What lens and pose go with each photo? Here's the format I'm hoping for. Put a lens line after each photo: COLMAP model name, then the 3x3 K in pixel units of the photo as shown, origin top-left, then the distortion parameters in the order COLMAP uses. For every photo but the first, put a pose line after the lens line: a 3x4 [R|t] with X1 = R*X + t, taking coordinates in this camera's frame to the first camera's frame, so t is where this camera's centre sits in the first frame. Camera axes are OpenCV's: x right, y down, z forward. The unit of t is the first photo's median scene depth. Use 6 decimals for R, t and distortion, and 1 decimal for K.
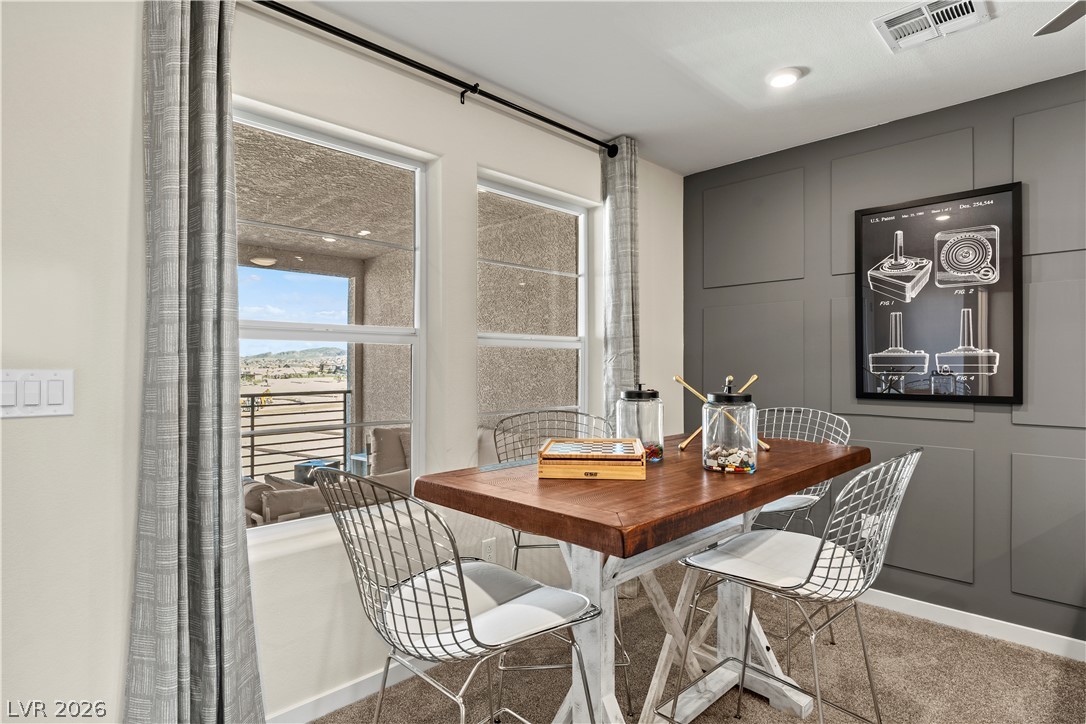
lens RADIAL K [[580.1, 0, 543.6], [0, 580.1, 358.8], [0, 0, 1]] dist [-0.001716, 0.000867]
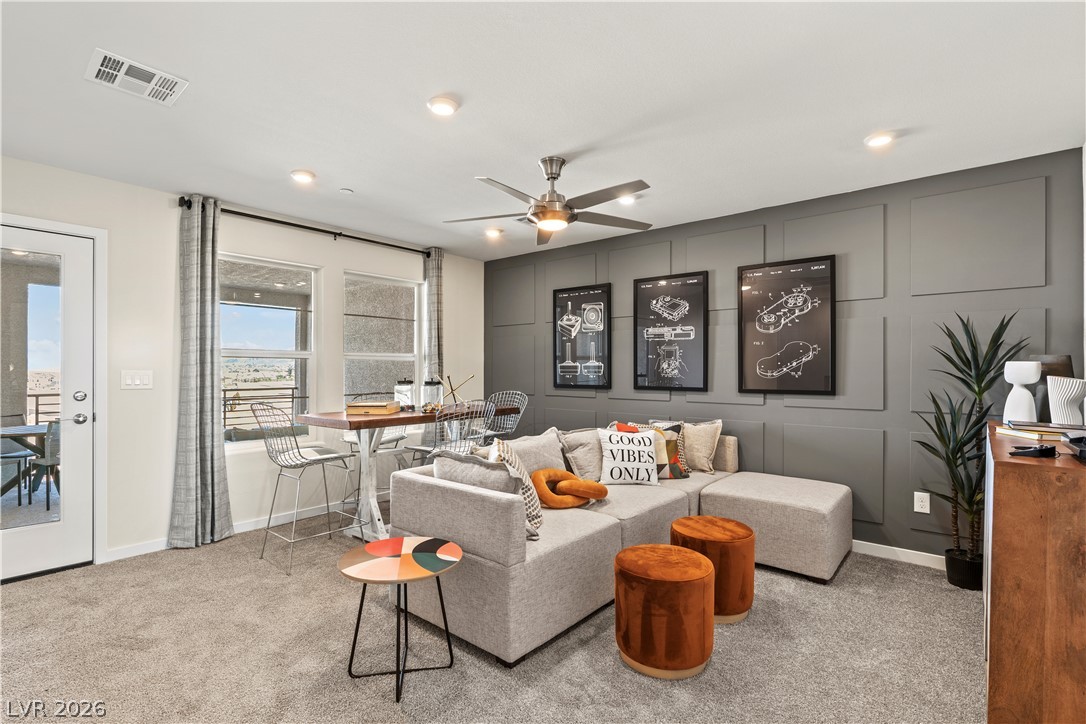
lens RADIAL K [[522.2, 0, 540.8], [0, 522.2, 366.3], [0, 0, 1]] dist [-0.000216, 0.000130]
pose [[0.996648, 0.002867, 0.081758, 0.383683], [-0.003145, 0.999990, 0.003275, -0.007487], [-0.081747, -0.003521, 0.996647, -0.785166]]
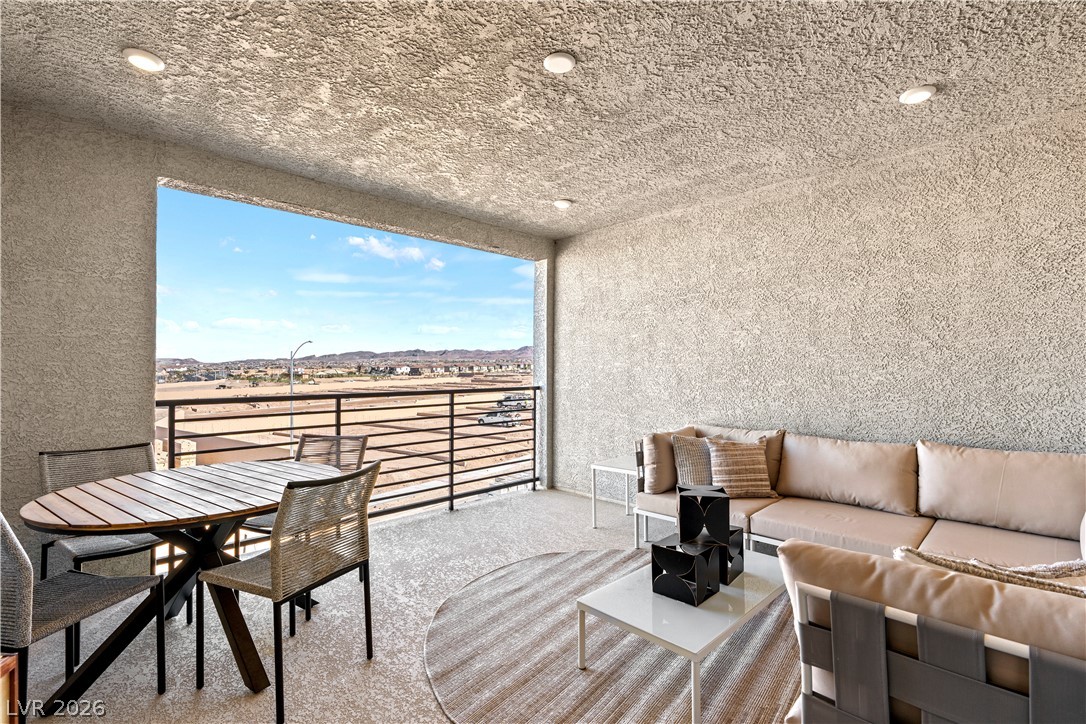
lens RADIAL K [[494.9, 0, 543.6], [0, 494.9, 366.3], [0, 0, 1]] dist [-0.003542, 0.001584]
pose [[0.999992, 0.001712, -0.003629, -0.804502], [-0.001676, 0.999950, 0.009909, 0.038958], [0.003645, -0.009903, 0.999944, 0.584360]]
